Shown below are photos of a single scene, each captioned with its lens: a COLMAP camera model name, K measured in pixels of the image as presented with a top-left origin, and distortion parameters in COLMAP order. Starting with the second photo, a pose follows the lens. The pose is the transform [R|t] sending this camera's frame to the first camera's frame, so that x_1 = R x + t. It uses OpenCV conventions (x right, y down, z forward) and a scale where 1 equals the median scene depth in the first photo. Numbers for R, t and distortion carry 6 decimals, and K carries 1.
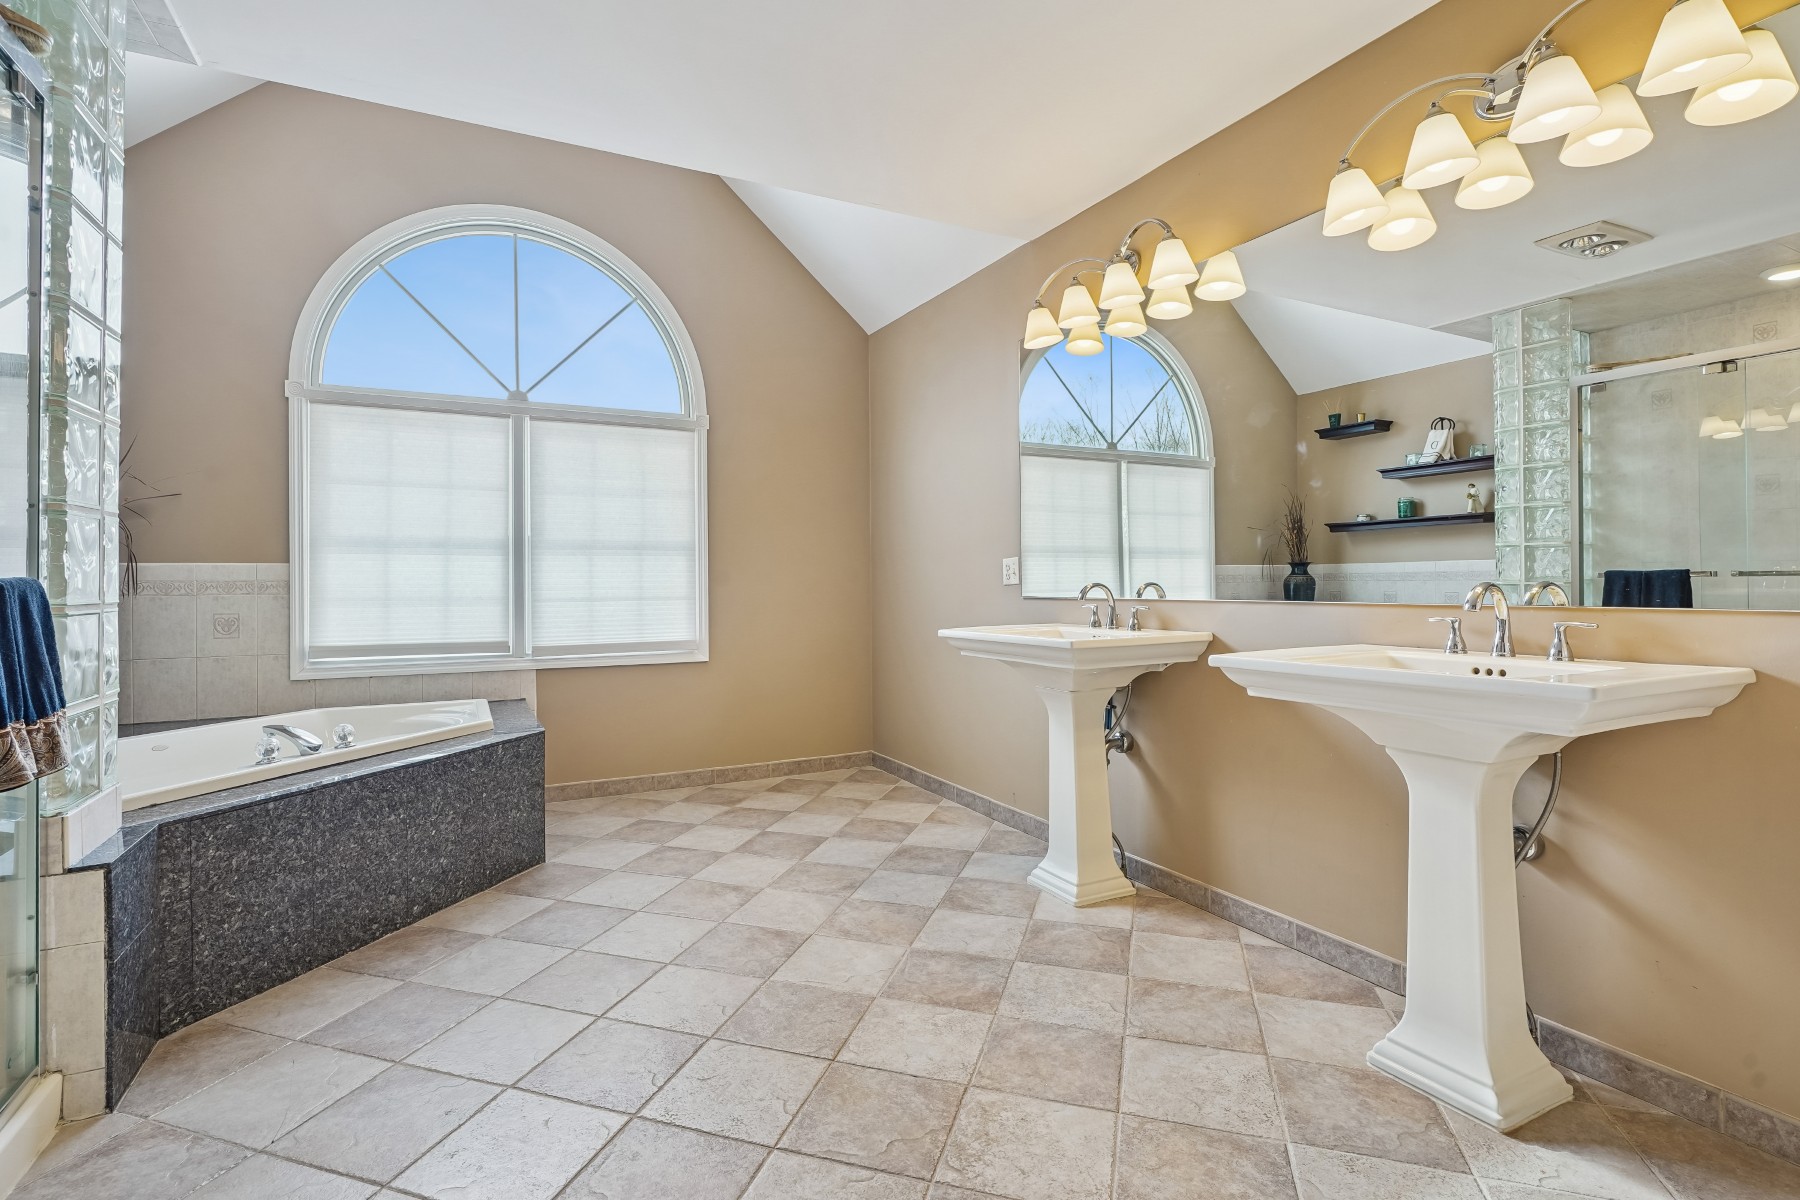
lens RADIAL K [[832.3, 0, 898.6], [0, 832.3, 588.5], [0, 0, 1]] dist [0.000484, -0.000023]
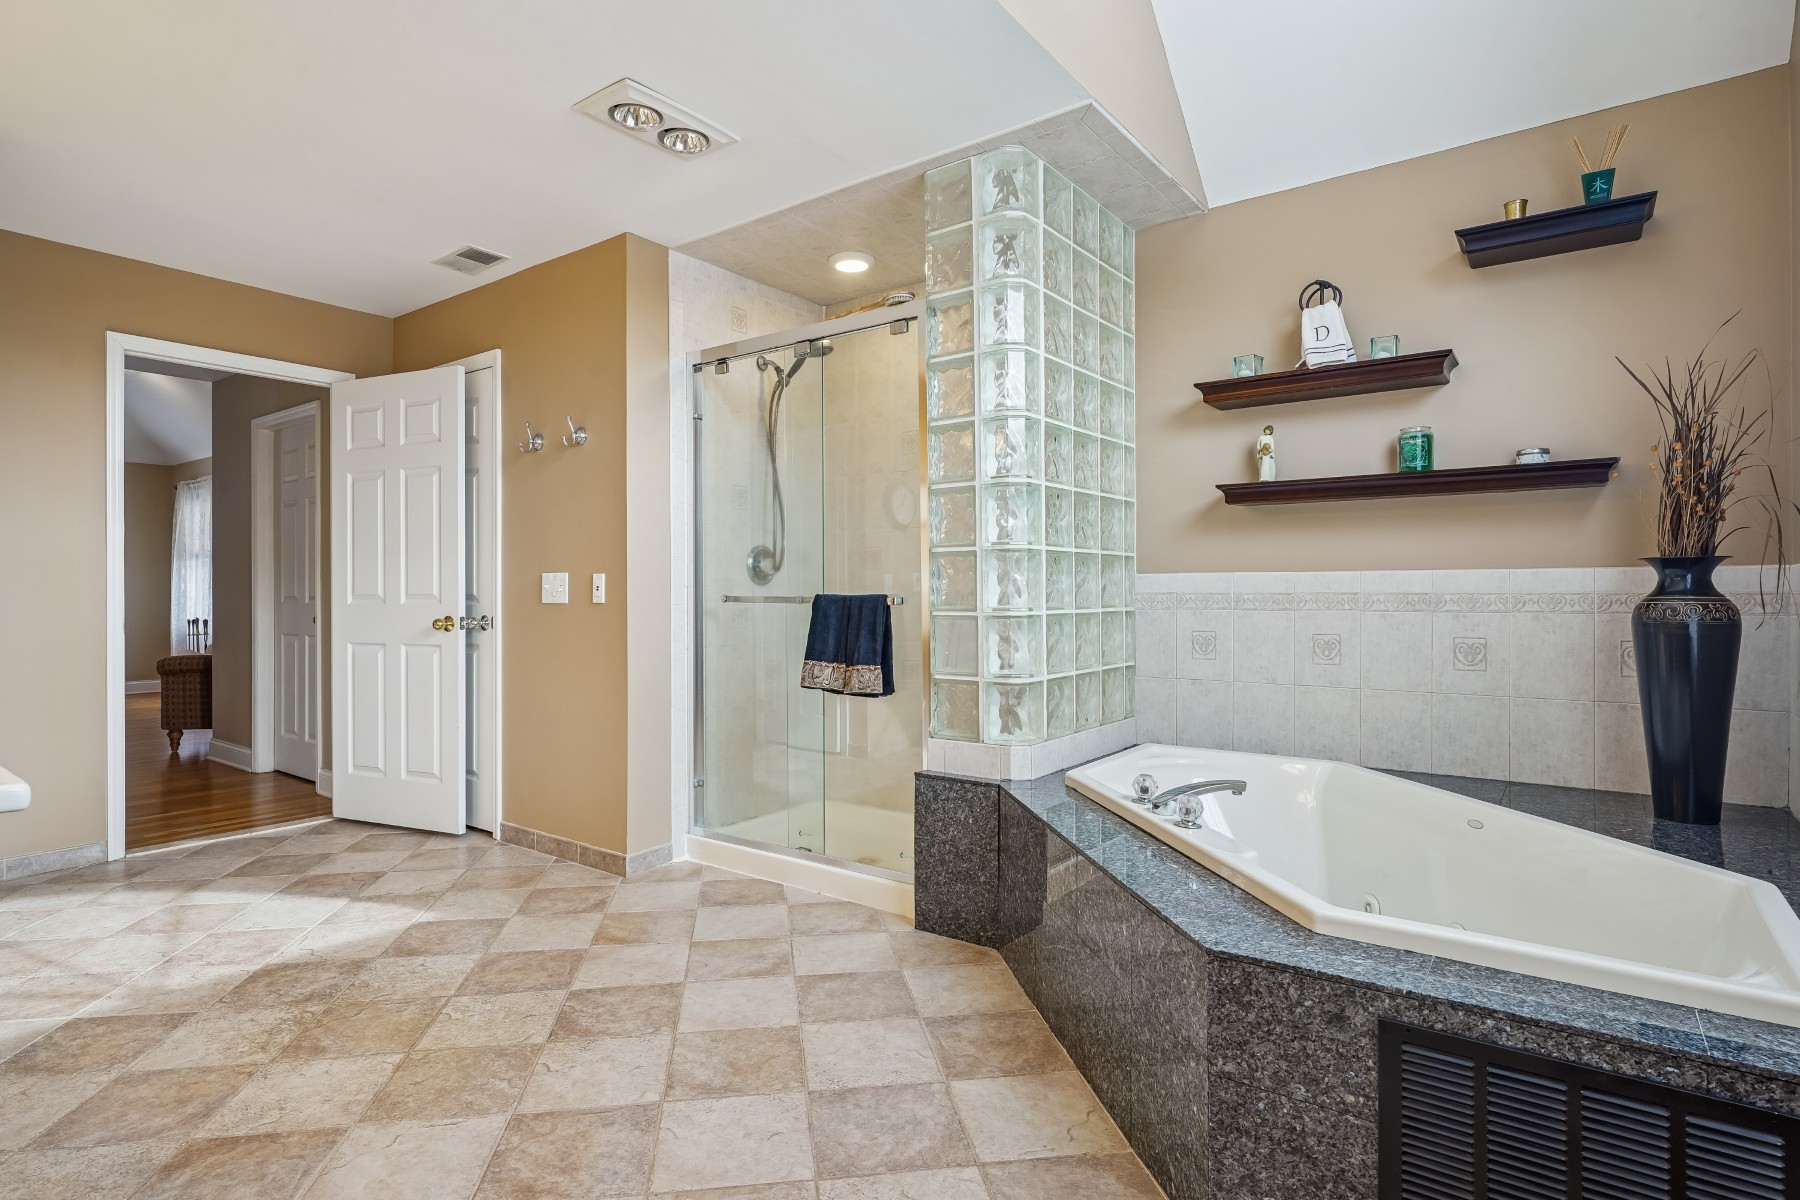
lens RADIAL K [[937.7, 0, 886.3], [0, 937.7, 593.7], [0, 0, 1]] dist [0.004707, 0.000571]
pose [[-0.907375, 0.008843, -0.420228, -0.110977], [0.006175, 0.999951, 0.007709, -0.019980], [0.420276, 0.004400, -0.907386, 1.967530]]
